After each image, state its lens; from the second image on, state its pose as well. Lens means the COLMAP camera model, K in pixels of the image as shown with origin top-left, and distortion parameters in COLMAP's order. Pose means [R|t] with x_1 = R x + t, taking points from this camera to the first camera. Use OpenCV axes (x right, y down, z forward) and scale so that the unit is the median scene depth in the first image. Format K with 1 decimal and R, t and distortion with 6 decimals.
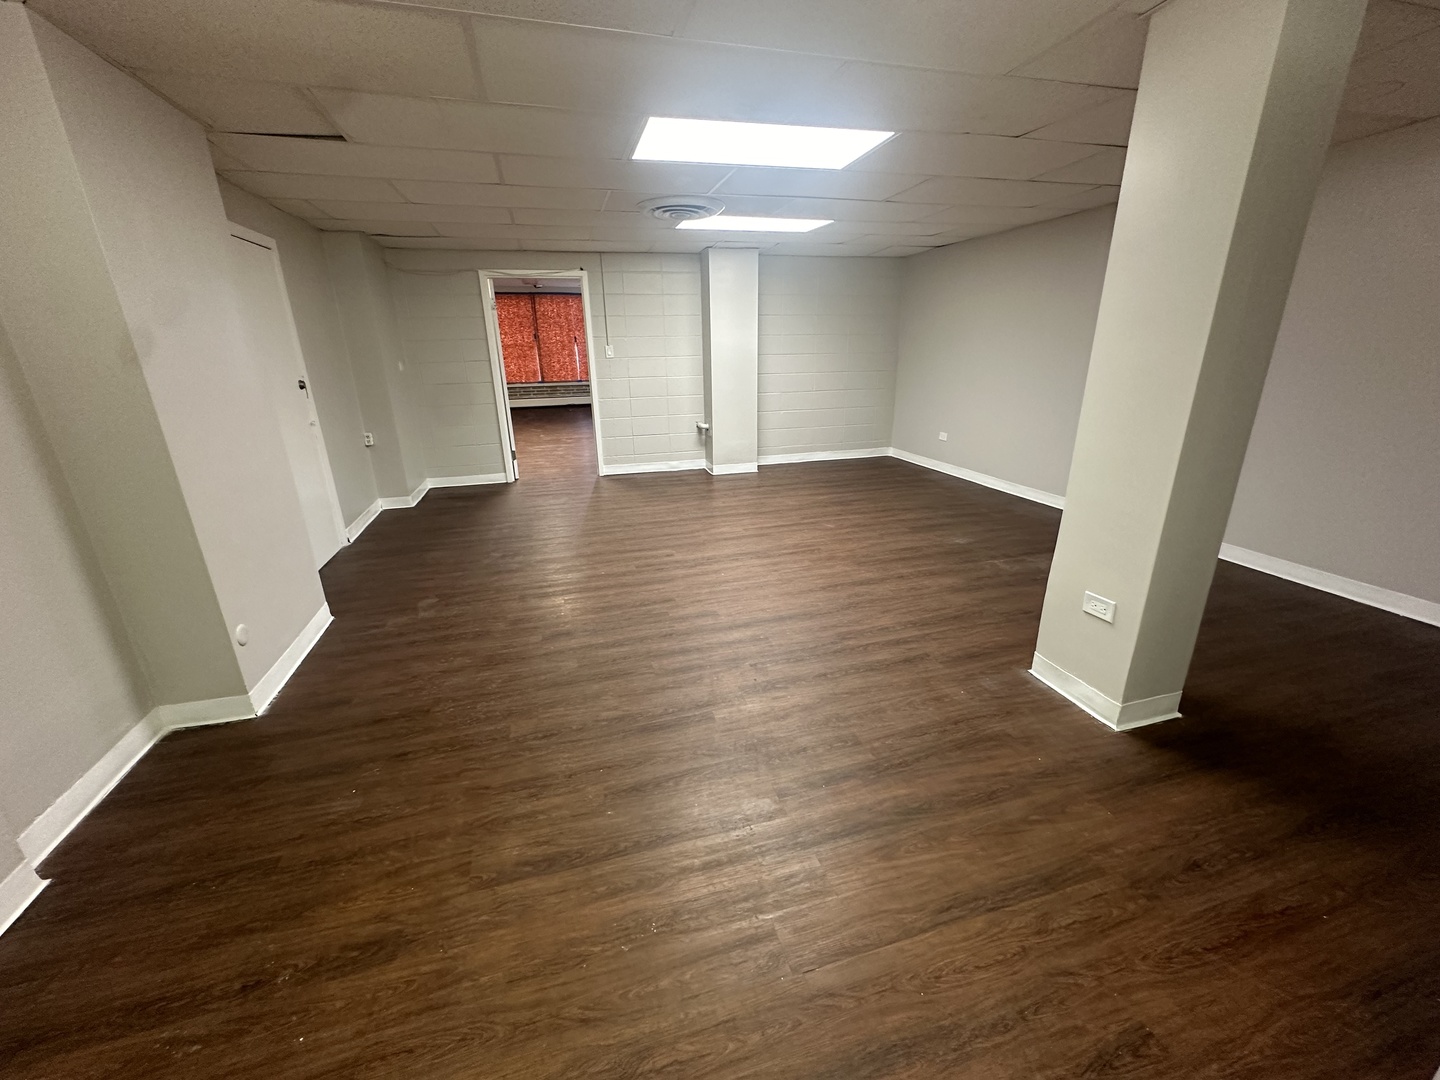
lens RADIAL K [[576.7, 0, 720.5], [0, 576.7, 539.4], [0, 0, 1]] dist [-0.004140, 0.000130]
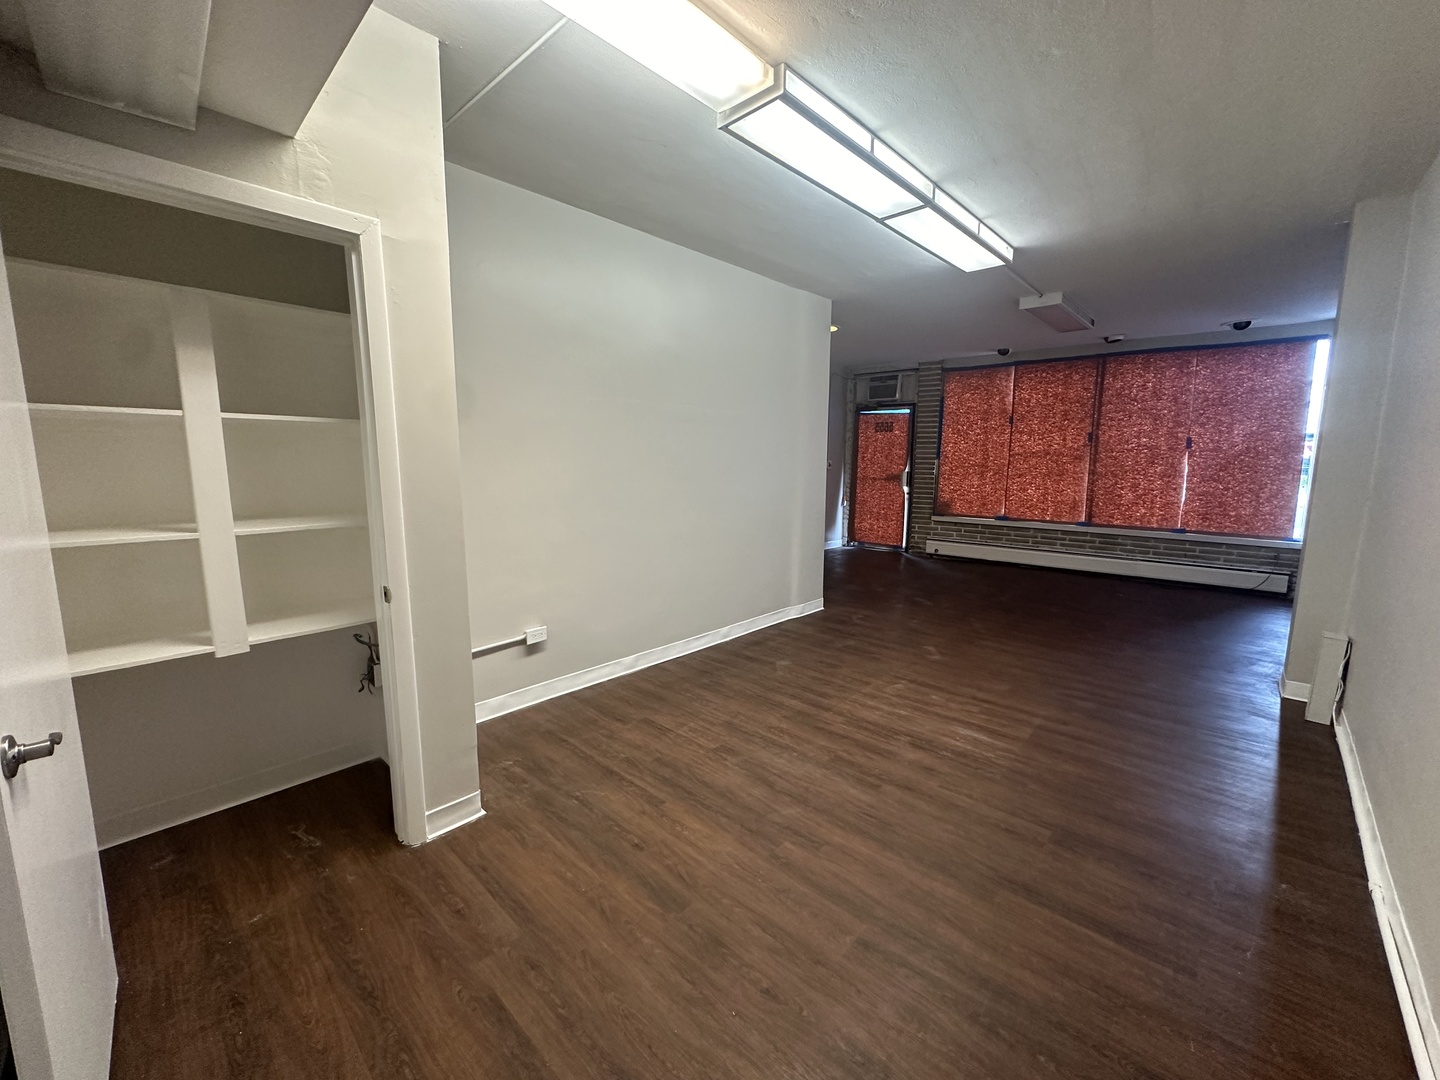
lens RADIAL K [[576.7, 0, 722.2], [0, 576.7, 537.5], [0, 0, 1]] dist [-0.004140, 0.000130]
pose [[0.512143, 0.140739, -0.847291, -0.045673], [-0.290436, 0.956750, -0.016632, -0.164836], [0.808305, 0.254602, 0.530869, 0.490114]]
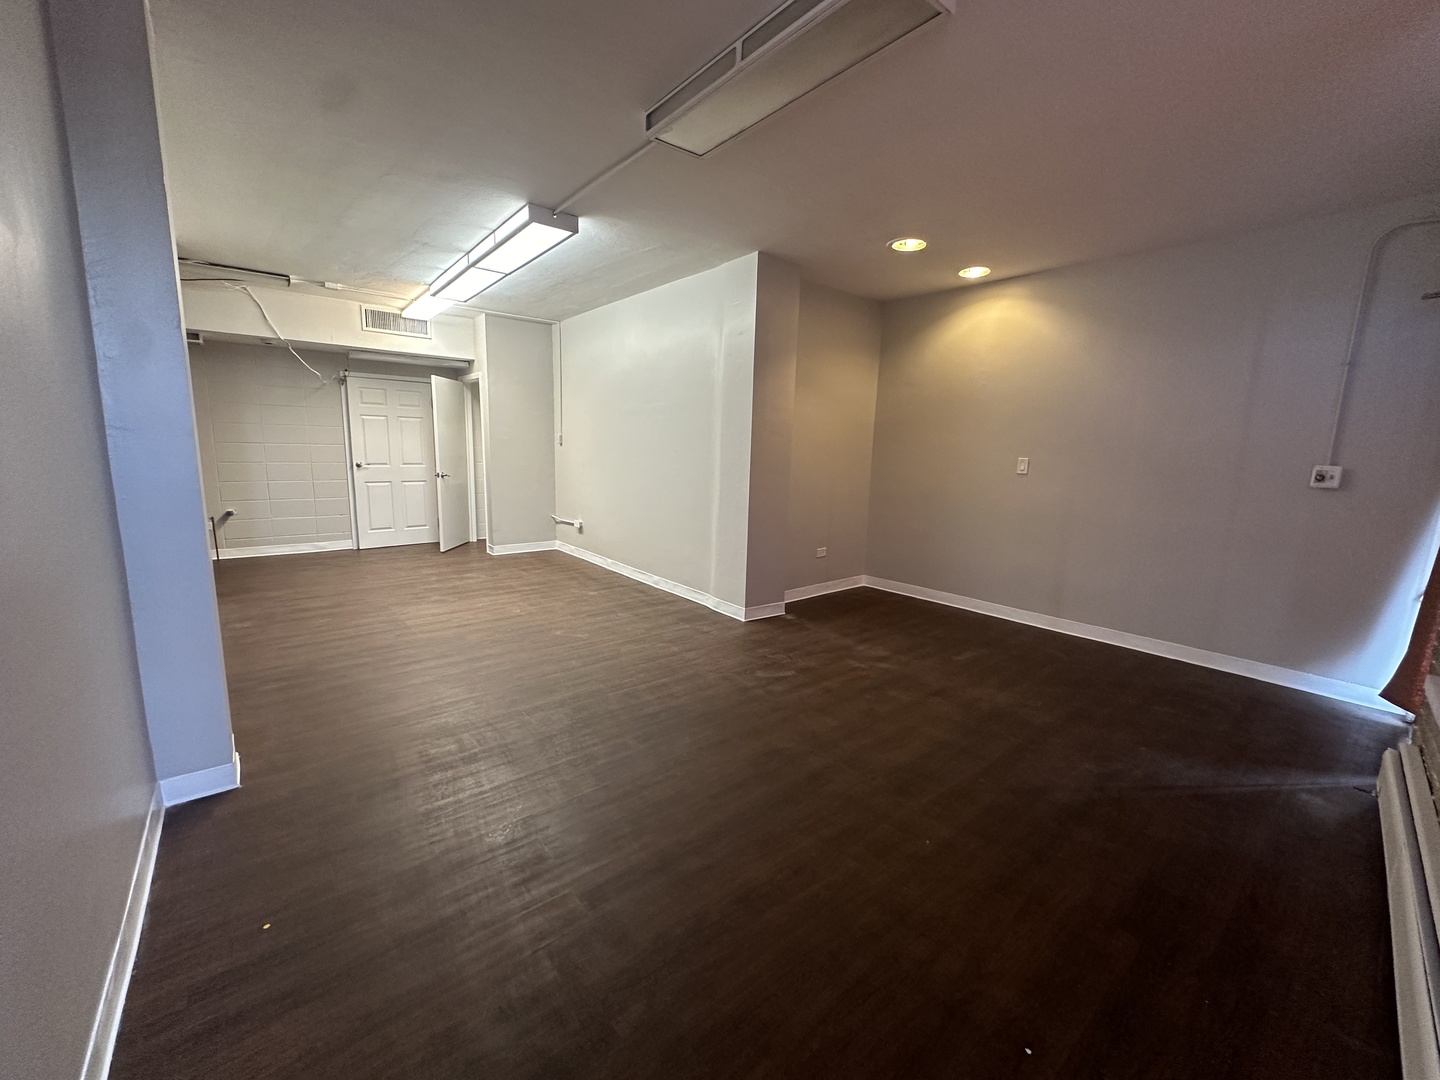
lens RADIAL K [[576.7, 0, 717.5], [0, 576.7, 537.8], [0, 0, 1]] dist [-0.004140, 0.000130]
pose [[-0.922113, 0.060738, -0.382124, -0.199649], [-0.129234, 0.882538, 0.452134, -0.339357], [0.364701, 0.466302, -0.805950, 1.015861]]
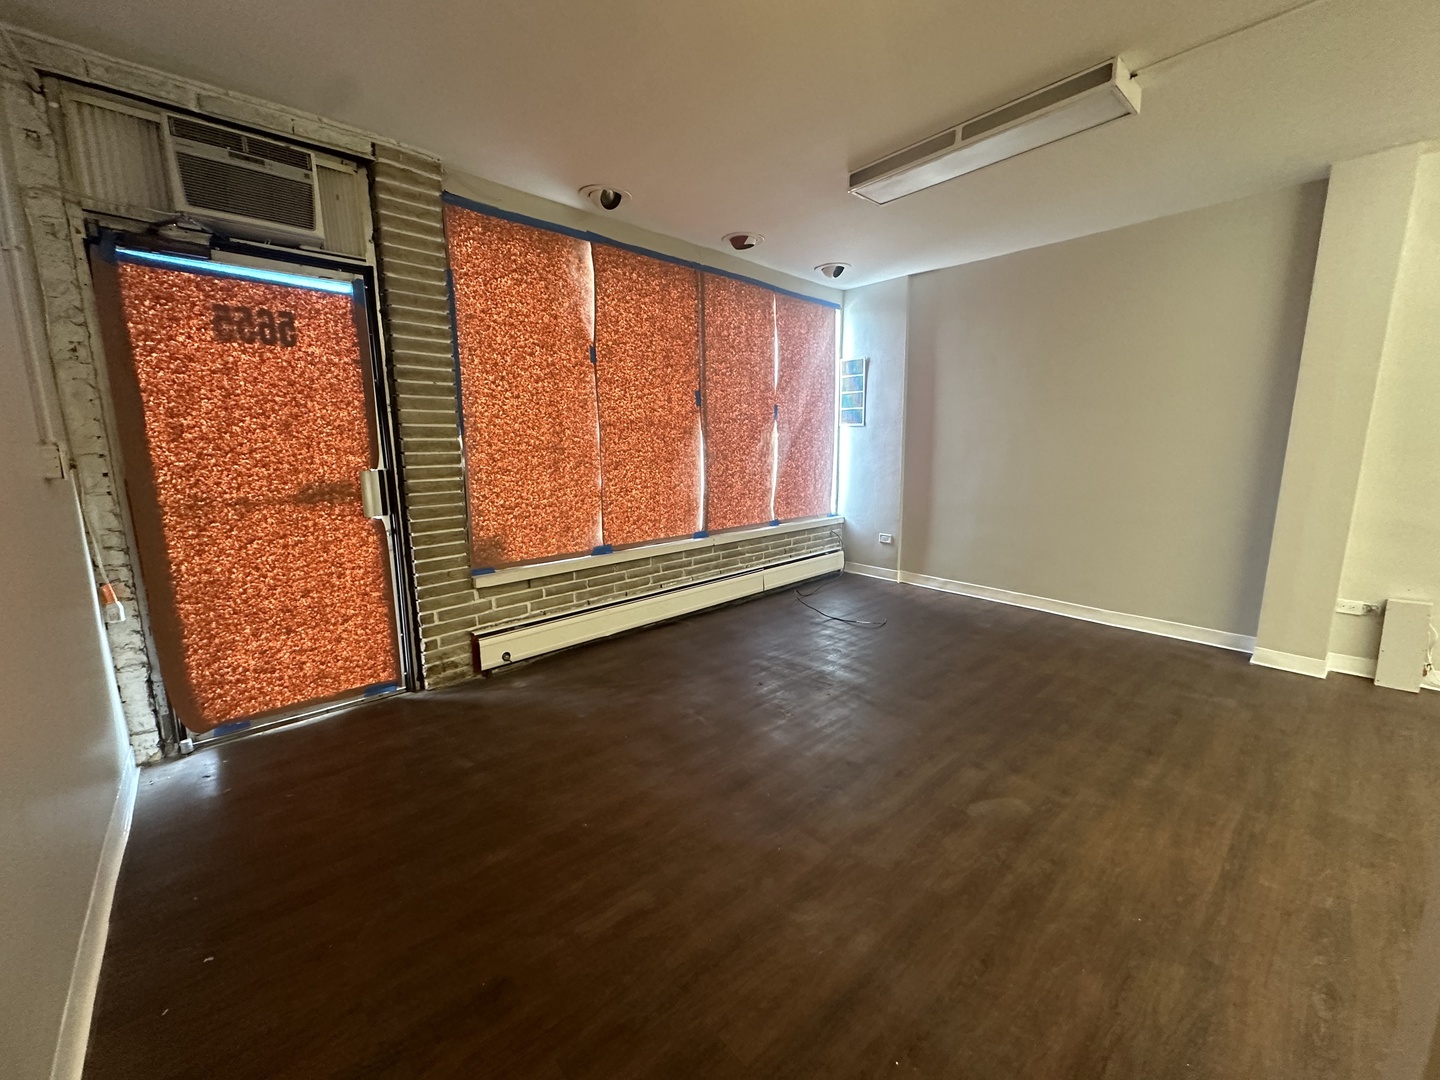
lens RADIAL K [[576.7, 0, 720.9], [0, 576.7, 540.2], [0, 0, 1]] dist [-0.004140, 0.000130]
pose [[0.903094, -0.060753, 0.425123, -0.451507], [0.127866, 0.983083, -0.131138, -0.230522], [-0.409965, 0.172789, 0.895585, 0.719816]]
